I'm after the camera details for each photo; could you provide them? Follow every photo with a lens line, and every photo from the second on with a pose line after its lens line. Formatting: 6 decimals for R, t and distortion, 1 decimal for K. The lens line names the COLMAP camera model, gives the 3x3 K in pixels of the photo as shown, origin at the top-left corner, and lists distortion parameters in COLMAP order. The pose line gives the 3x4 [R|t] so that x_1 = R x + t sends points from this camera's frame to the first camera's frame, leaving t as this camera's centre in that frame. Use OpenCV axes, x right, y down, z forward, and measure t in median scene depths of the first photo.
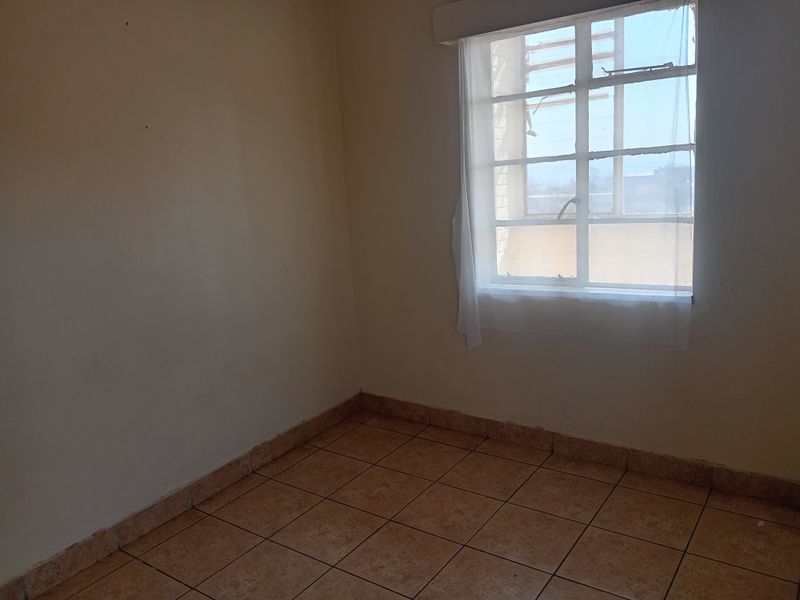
lens RADIAL K [[631.8, 0, 397.0], [0, 631.8, 300.6], [0, 0, 1]] dist [0.056258, -0.096243]
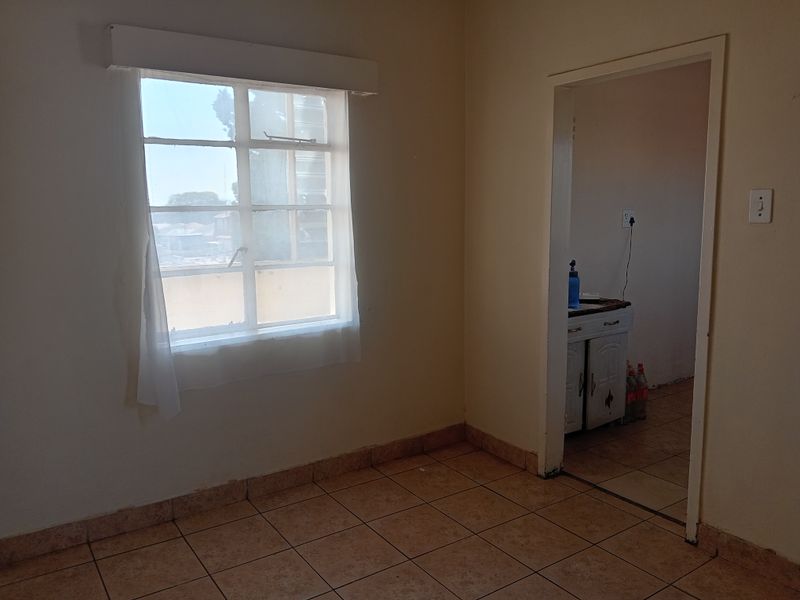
lens RADIAL K [[631.8, 0, 397.2], [0, 631.8, 298.5], [0, 0, 1]] dist [0.056258, -0.096243]
pose [[0.330329, -0.066857, 0.941495, -0.628827], [0.176665, 0.984239, 0.007908, -0.039571], [-0.927185, 0.163717, 0.336934, 0.419901]]
